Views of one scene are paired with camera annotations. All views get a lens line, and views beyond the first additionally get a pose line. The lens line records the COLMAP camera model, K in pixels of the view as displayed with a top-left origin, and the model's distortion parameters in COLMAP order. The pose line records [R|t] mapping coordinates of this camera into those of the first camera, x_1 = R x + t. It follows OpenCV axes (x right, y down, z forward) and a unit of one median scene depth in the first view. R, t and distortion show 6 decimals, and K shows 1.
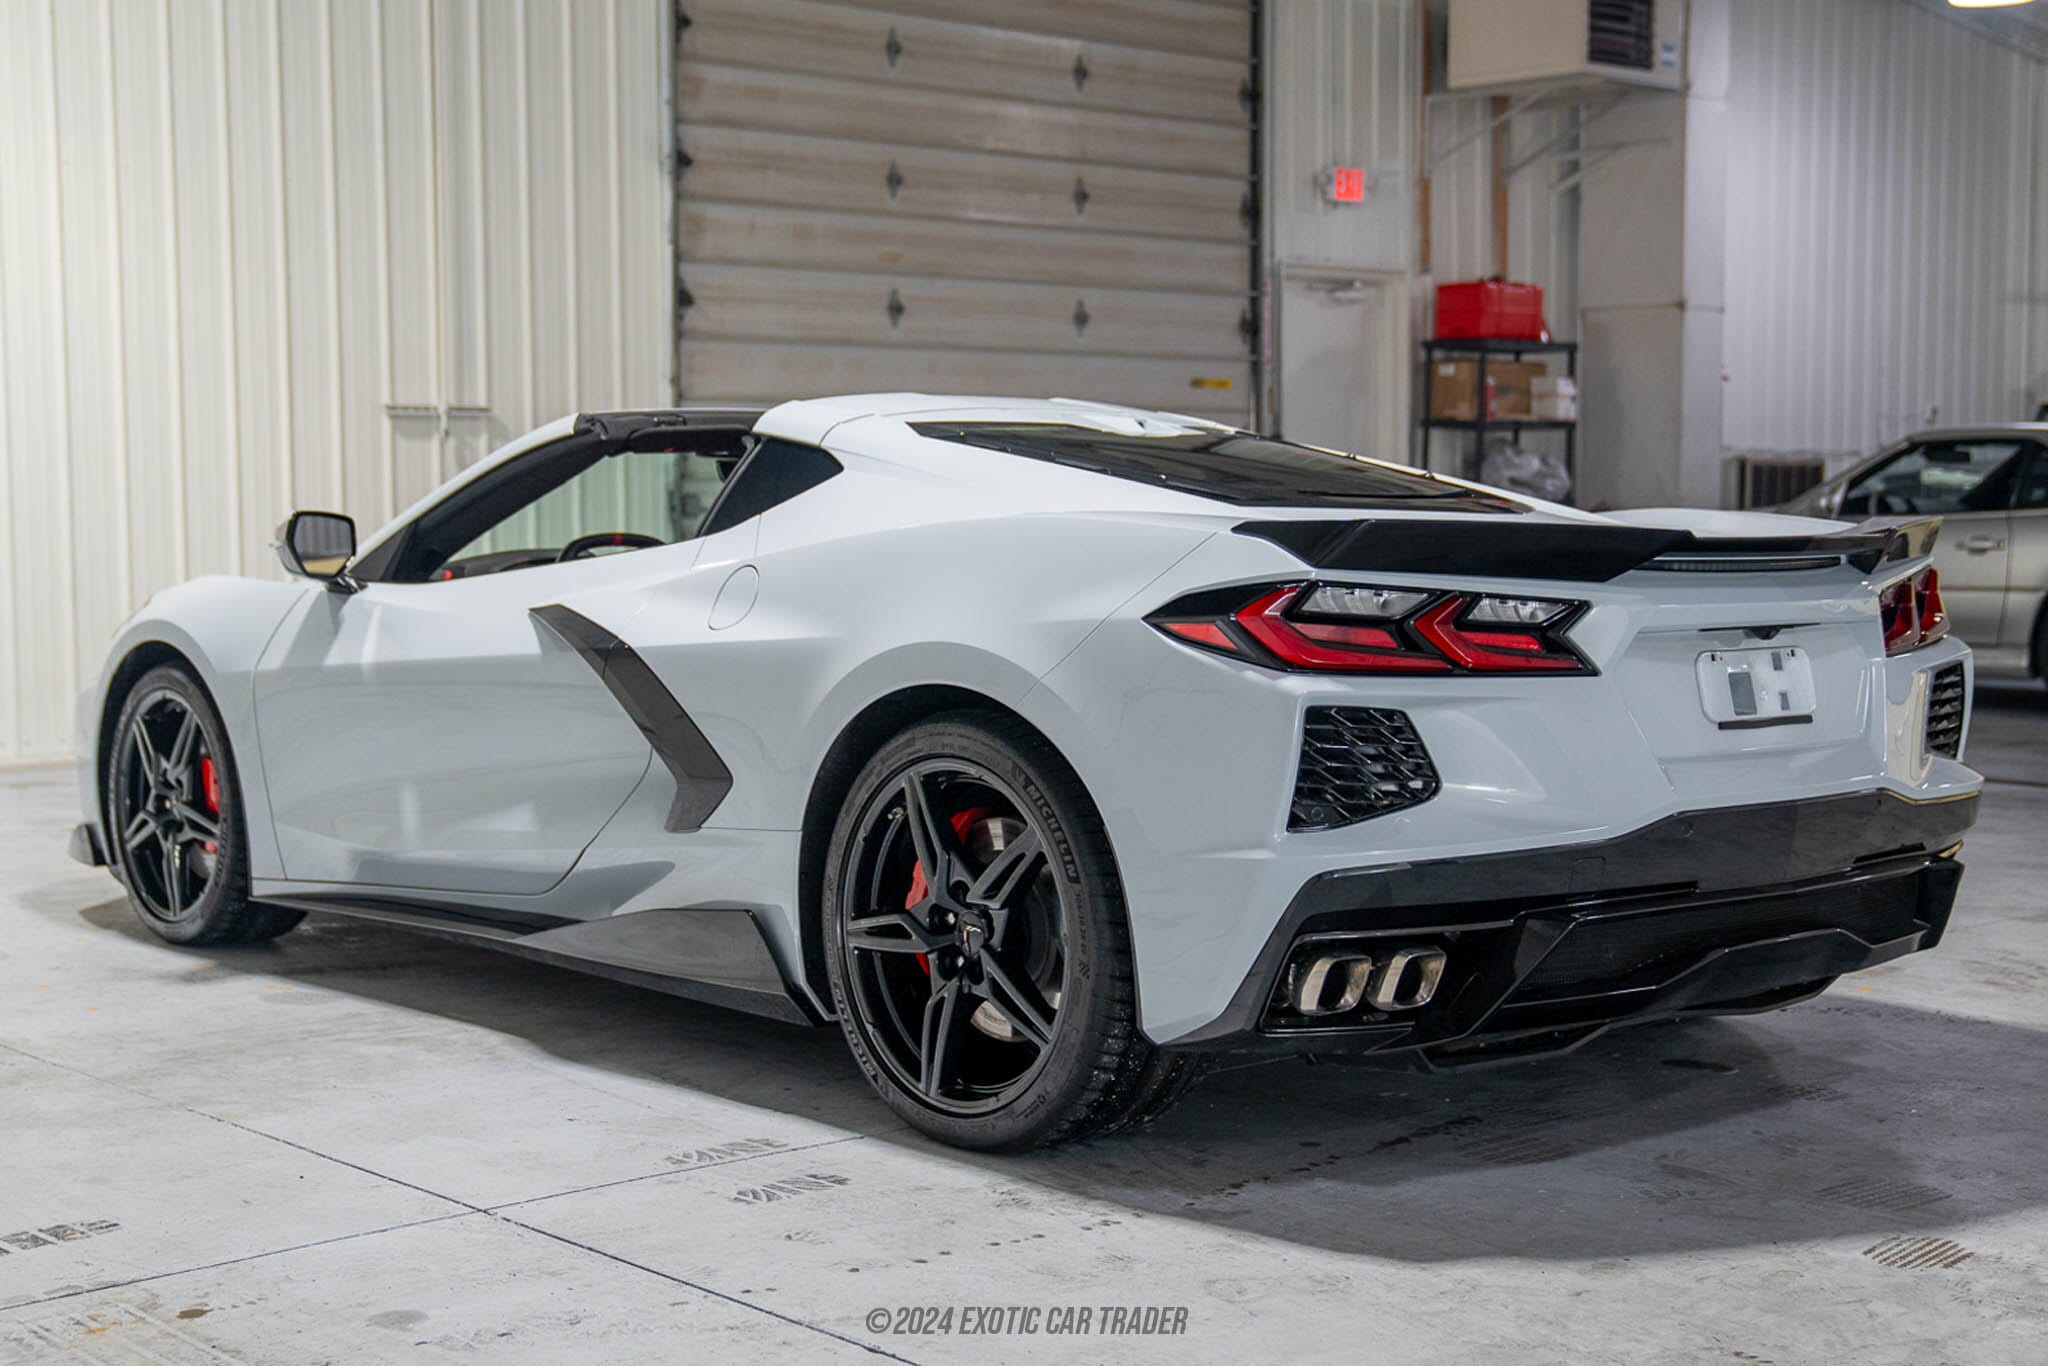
lens RADIAL K [[2714.4, 0, 1081.7], [0, 2714.4, 693.8], [0, 0, 1]] dist [0.028667, 0.000000]
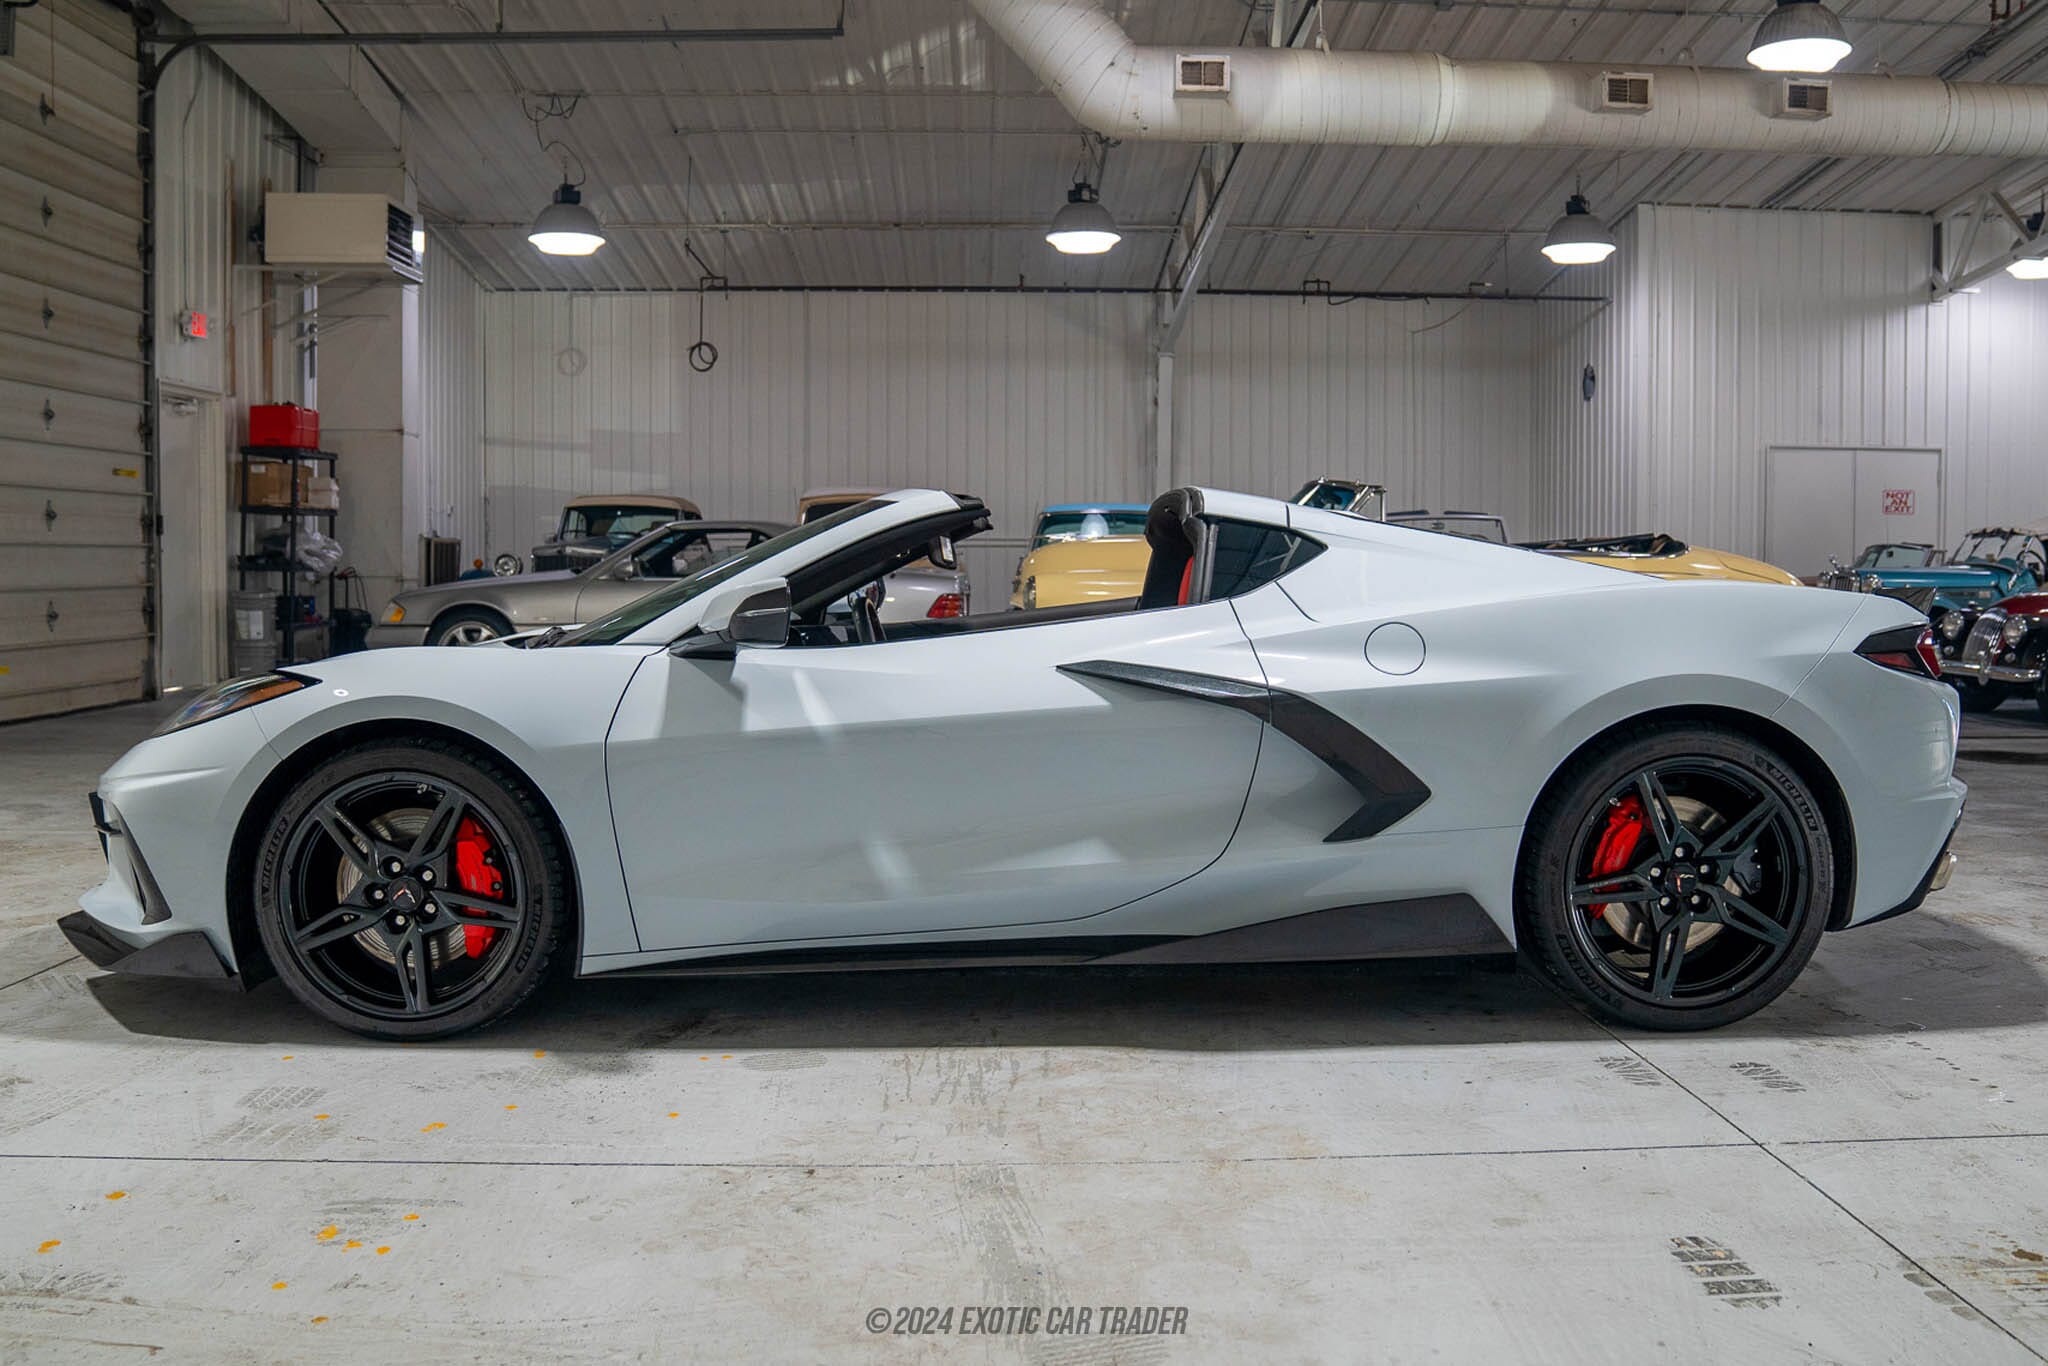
lens RADIAL K [[1713.0, 0, 1025.1], [0, 1713.0, 642.6], [0, 0, 1]] dist [-0.109522, 0.057513]
pose [[0.652238, -0.028719, 0.757470, -0.919352], [0.048504, 0.998815, -0.003896, -0.047823], [-0.756461, 0.039281, 0.652858, 0.678933]]
